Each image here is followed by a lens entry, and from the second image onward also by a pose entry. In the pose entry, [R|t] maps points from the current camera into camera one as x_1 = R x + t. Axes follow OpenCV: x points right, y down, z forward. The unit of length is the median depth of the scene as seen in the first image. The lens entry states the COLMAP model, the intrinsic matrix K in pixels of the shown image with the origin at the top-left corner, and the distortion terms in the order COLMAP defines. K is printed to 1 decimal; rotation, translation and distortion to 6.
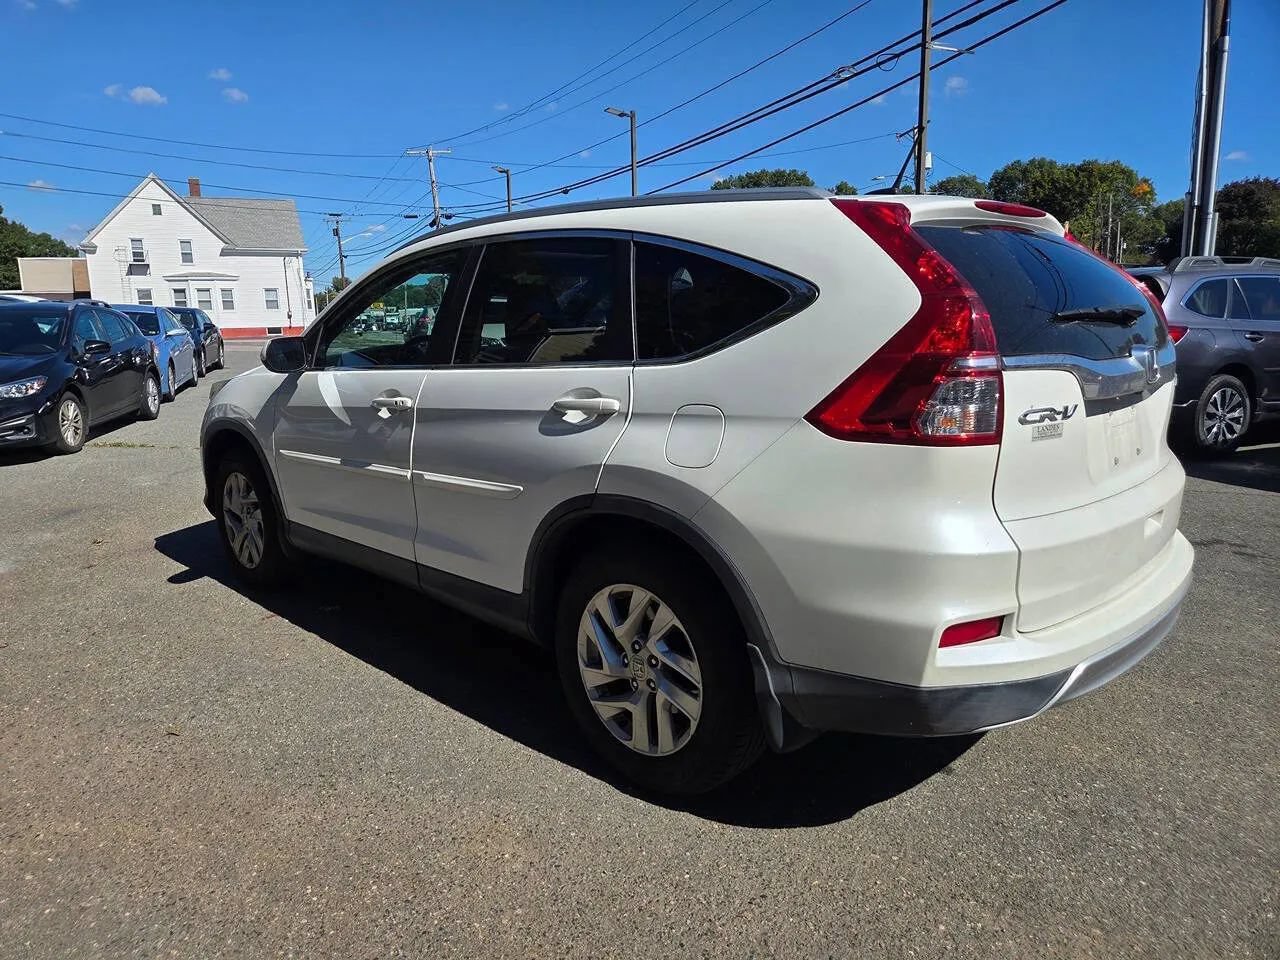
lens RADIAL K [[878.7, 0, 614.4], [0, 878.7, 472.8], [0, 0, 1]] dist [0.065626, -0.047655]
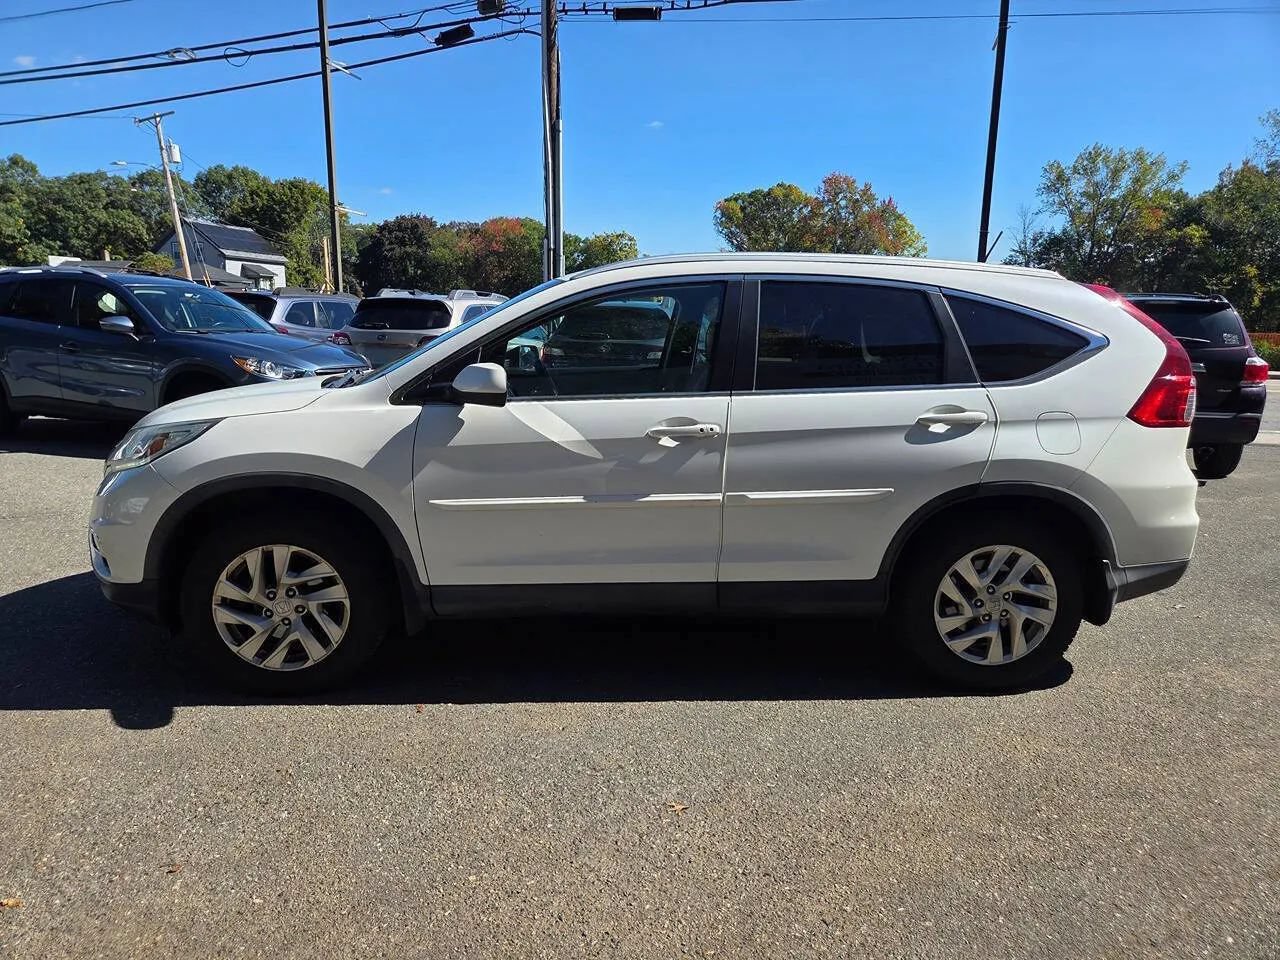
lens RADIAL K [[878.7, 0, 624.2], [0, 878.7, 490.0], [0, 0, 1]] dist [0.065626, -0.047655]
pose [[0.644458, -0.116022, 0.755786, -1.223618], [0.104852, 0.992493, 0.062952, -0.094294], [-0.757417, 0.038676, 0.651785, 0.461029]]
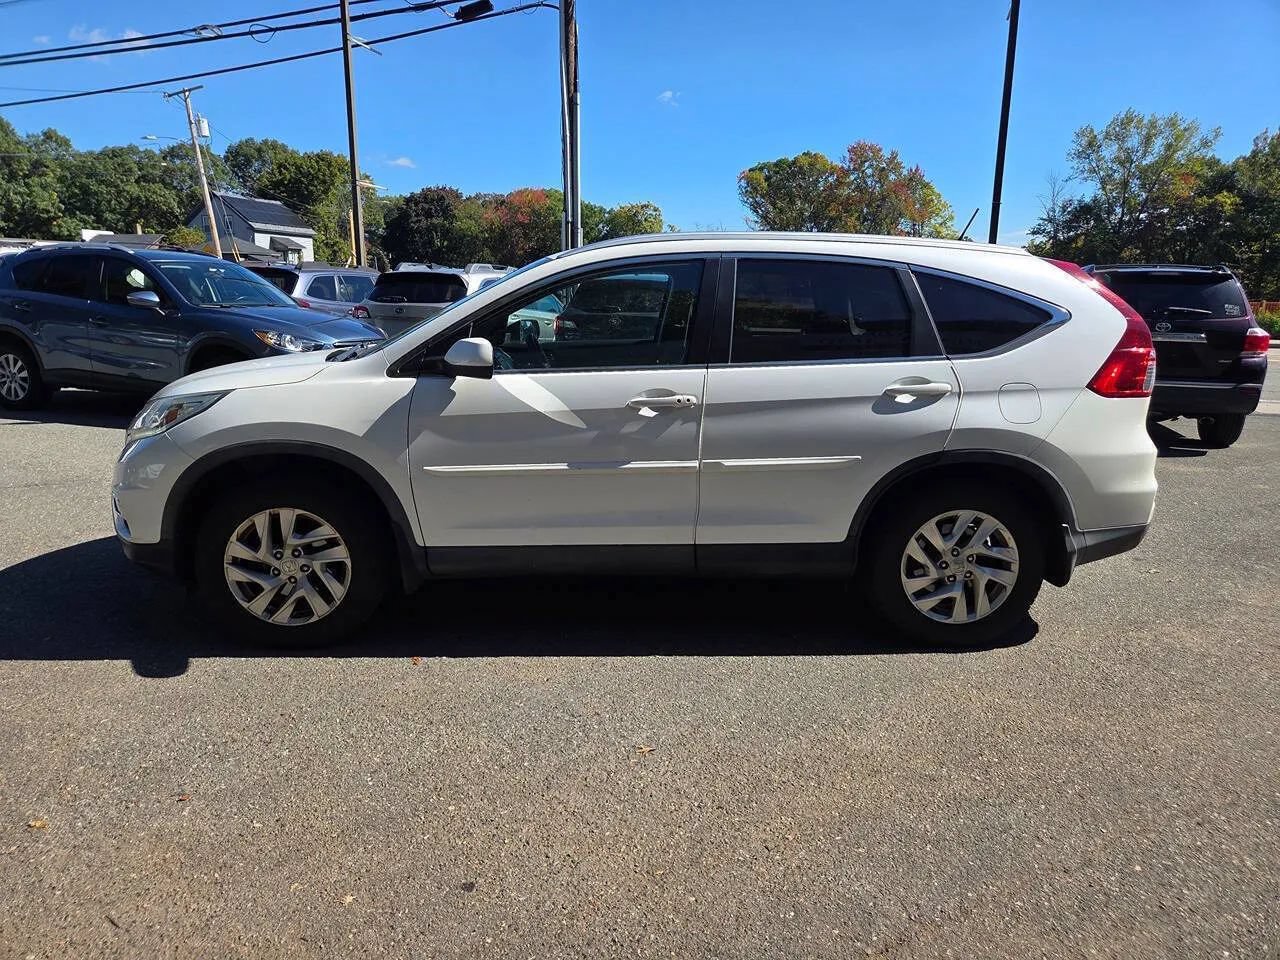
lens RADIAL K [[878.7, 0, 631.1], [0, 878.7, 471.2], [0, 0, 1]] dist [0.065626, -0.047655]
pose [[0.661570, -0.124395, 0.739494, -1.240027], [0.105499, 0.991777, 0.072450, -0.087940], [-0.742425, 0.030085, 0.669253, 0.364621]]
